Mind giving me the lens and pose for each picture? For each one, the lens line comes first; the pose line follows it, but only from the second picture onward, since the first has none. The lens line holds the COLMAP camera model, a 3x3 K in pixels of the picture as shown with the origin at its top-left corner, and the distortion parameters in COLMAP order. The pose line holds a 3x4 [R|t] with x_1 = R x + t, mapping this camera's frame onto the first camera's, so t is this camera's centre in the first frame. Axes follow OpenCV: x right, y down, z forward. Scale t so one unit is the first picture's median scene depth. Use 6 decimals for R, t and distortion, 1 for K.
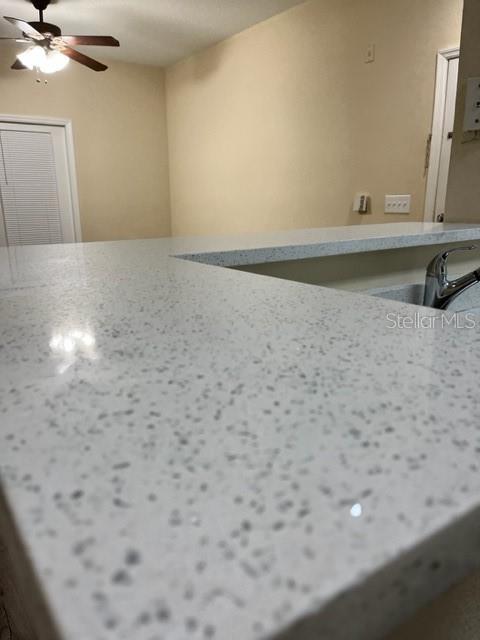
lens RADIAL K [[485.6, 0, 238.9], [0, 485.6, 332.0], [0, 0, 1]] dist [0.069762, -0.114269]
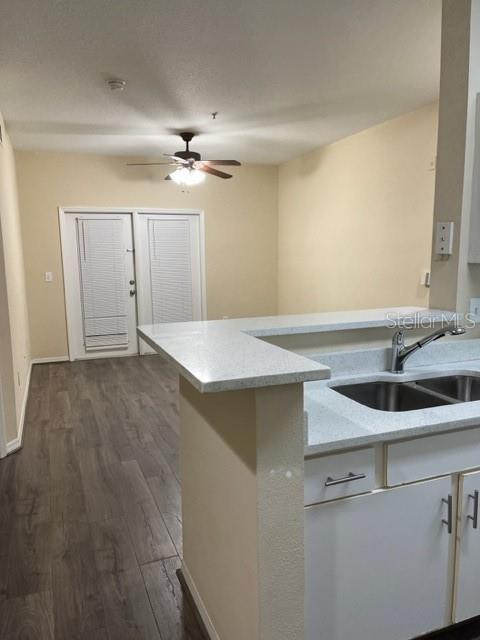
lens RADIAL K [[485.6, 0, 238.9], [0, 485.6, 332.0], [0, 0, 1]] dist [0.069762, -0.114269]
pose [[0.971565, 0.031659, -0.234647, 0.087248], [-0.056570, 0.993357, -0.100204, 0.017356], [0.229916, 0.110629, 0.966902, -0.275382]]
